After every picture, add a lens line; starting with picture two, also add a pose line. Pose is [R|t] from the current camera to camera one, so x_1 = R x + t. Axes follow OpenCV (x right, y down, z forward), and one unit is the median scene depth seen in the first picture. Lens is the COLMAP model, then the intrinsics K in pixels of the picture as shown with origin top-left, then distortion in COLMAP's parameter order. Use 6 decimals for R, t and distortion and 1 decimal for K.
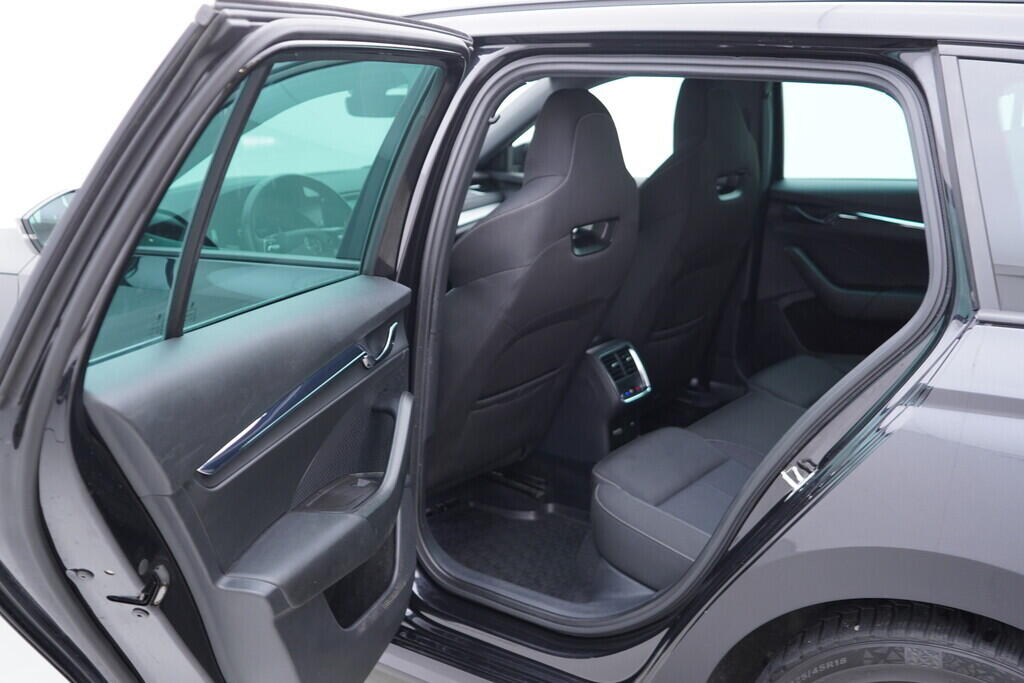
lens RADIAL K [[1043.3, 0, 512.5], [0, 1043.3, 343.1], [0, 0, 1]] dist [0.000239, 0.000000]
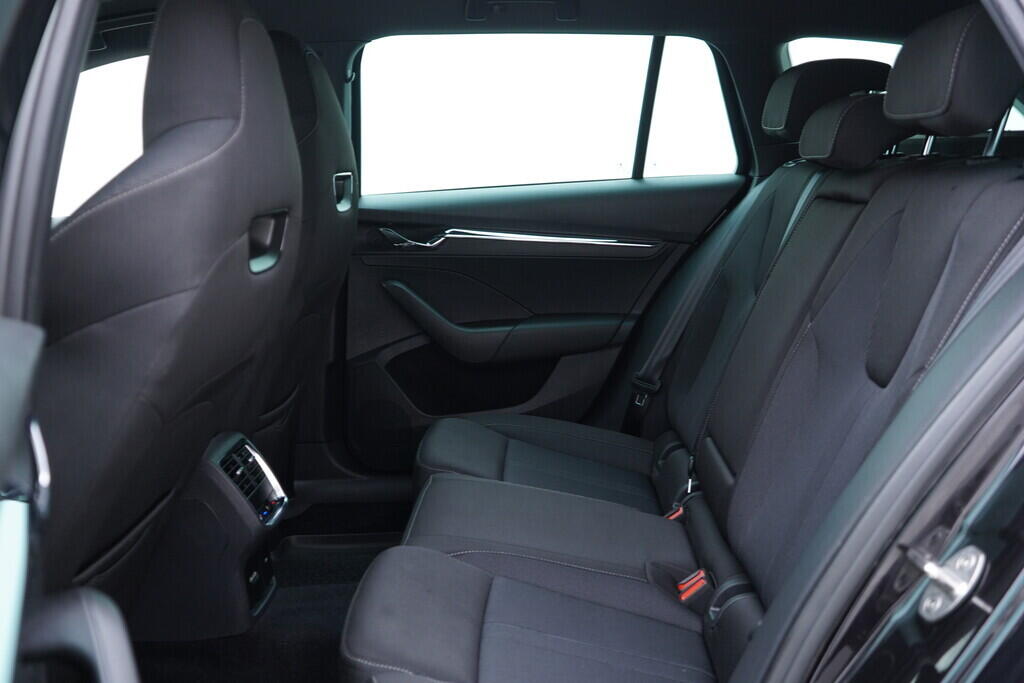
lens RADIAL K [[1043.3, 0, 510.5], [0, 1043.3, 337.3], [0, 0, 1]] dist [0.000239, 0.000000]
pose [[0.807278, -0.101660, 0.581350, -0.125095], [0.160172, 0.985820, -0.050030, -0.000765], [-0.568021, 0.133504, 0.812114, 0.397377]]
